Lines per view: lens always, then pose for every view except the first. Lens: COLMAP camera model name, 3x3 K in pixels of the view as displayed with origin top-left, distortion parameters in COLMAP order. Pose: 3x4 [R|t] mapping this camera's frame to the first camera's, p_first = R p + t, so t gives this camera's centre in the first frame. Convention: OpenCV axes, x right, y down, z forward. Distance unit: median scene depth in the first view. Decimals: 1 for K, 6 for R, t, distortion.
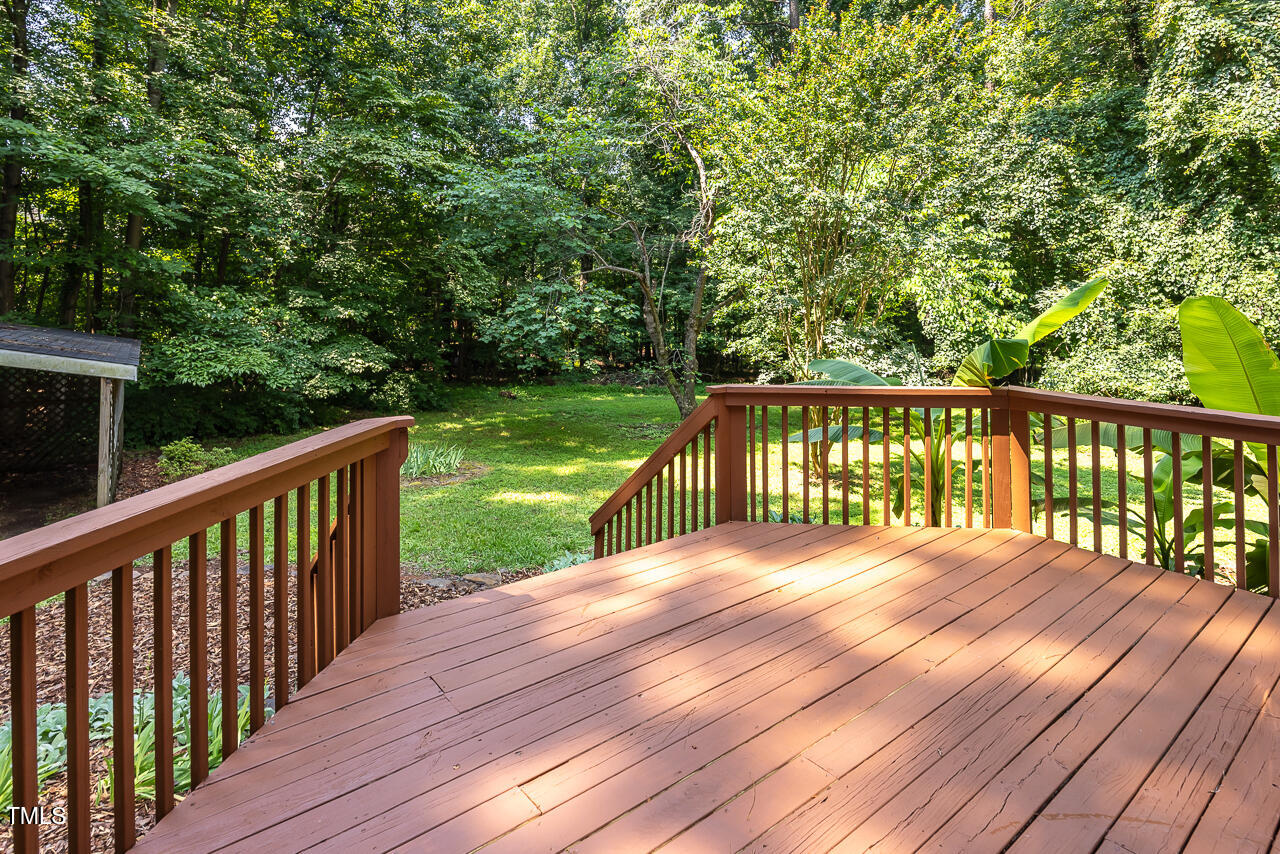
lens RADIAL K [[1266.0, 0, 640.0], [0, 1266.0, 427.0], [0, 0, 1]] dist [0.047496, 0.003989]
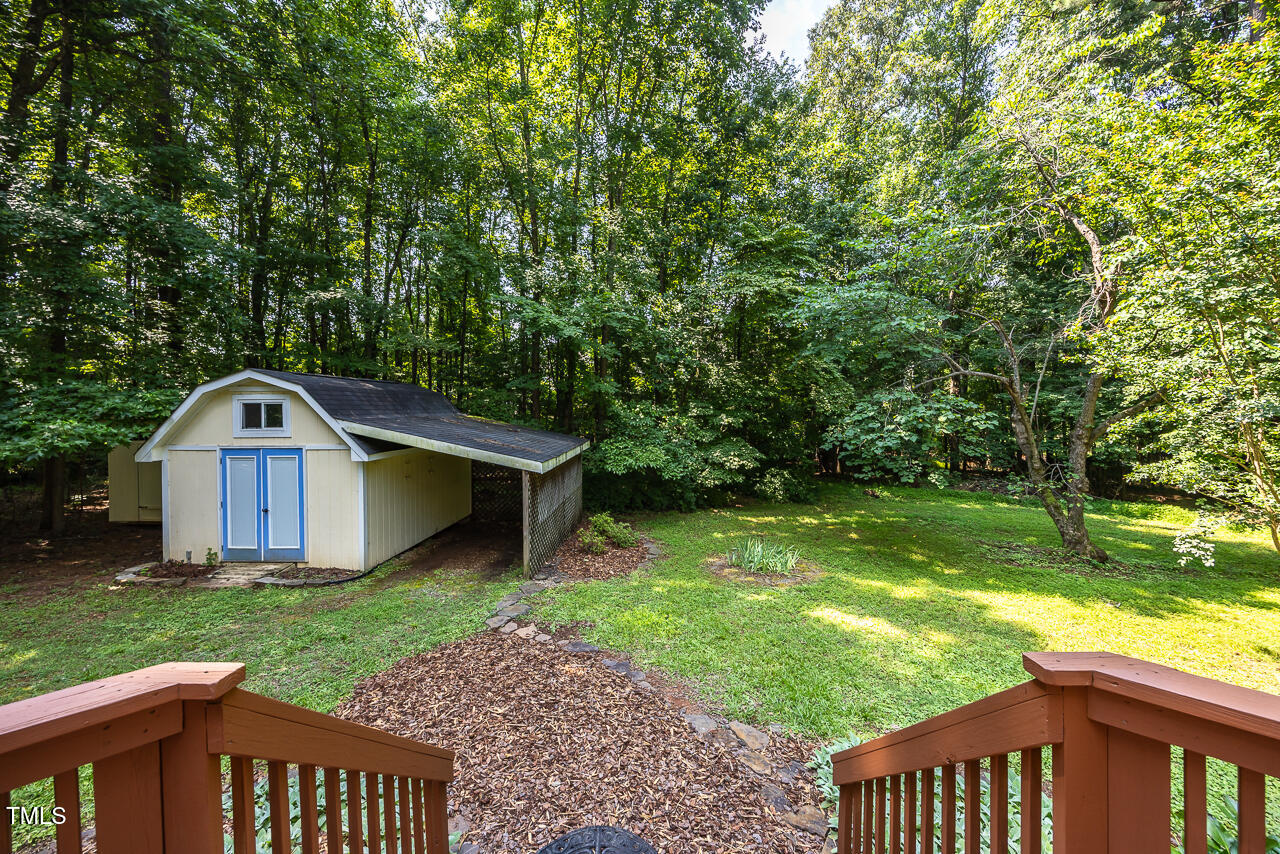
lens RADIAL K [[566.2, 0, 640.0], [0, 566.2, 427.0], [0, 0, 1]] dist [0.004356, 0.000293]
pose [[0.786668, 0.010752, -0.617282, 0.044395], [-0.046792, 0.998011, -0.042249, -0.057989], [0.615600, 0.062120, 0.785607, 0.534218]]
